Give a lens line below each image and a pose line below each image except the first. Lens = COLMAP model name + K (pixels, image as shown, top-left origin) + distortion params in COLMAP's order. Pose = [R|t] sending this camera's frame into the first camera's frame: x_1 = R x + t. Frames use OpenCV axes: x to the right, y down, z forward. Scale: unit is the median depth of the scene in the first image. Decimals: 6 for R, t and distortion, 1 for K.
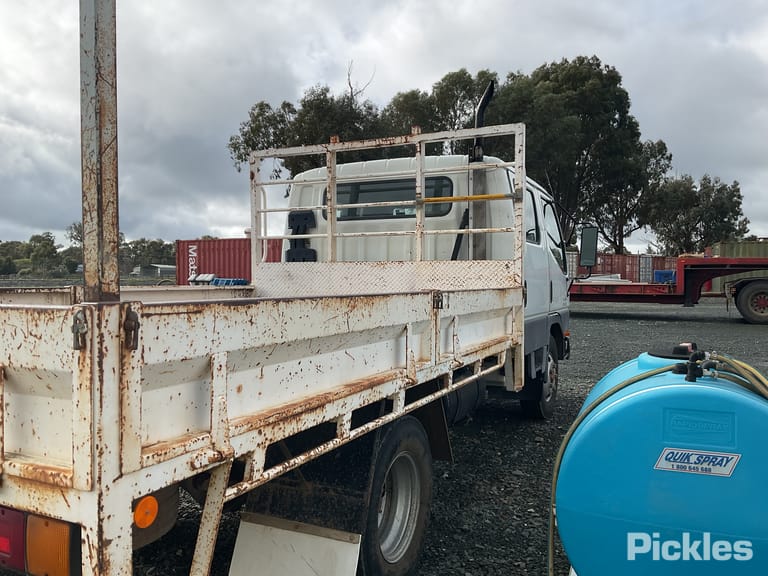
lens RADIAL K [[634.6, 0, 380.7], [0, 634.6, 287.8], [0, 0, 1]] dist [0.078138, -0.138231]
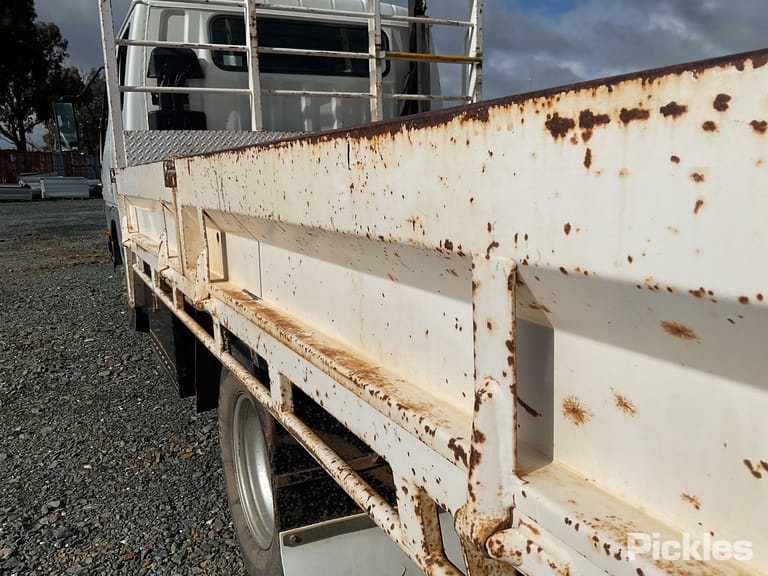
lens RADIAL K [[634.6, 0, 379.3], [0, 634.6, 288.5], [0, 0, 1]] dist [0.078138, -0.138231]
pose [[0.614372, -0.163746, 0.771838, -0.787849], [0.041442, 0.983575, 0.175679, 0.016463], [-0.787928, -0.075946, 0.611067, 0.629566]]
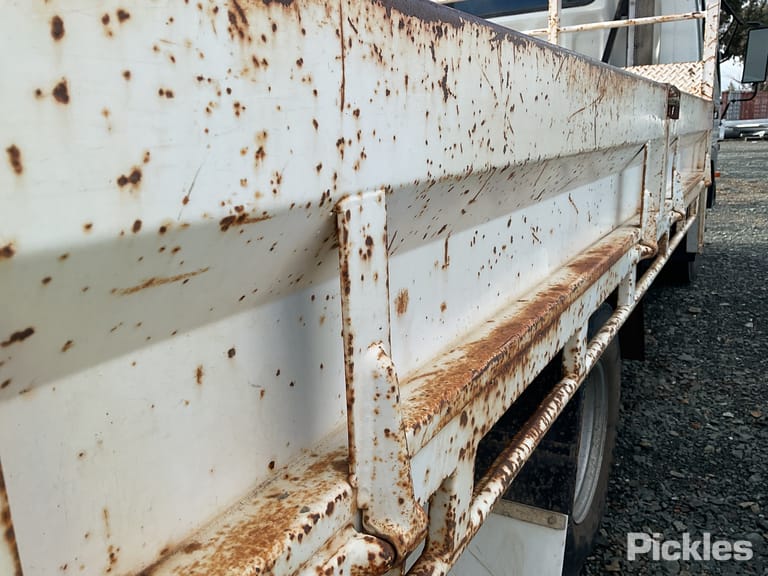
lens RADIAL K [[634.6, 0, 383.5], [0, 634.6, 291.5], [0, 0, 1]] dist [0.078138, -0.138231]
pose [[0.996224, -0.023343, -0.083628, -0.094702], [0.041551, 0.973903, 0.223130, 0.035391], [0.076237, -0.225762, 0.971195, 0.311973]]
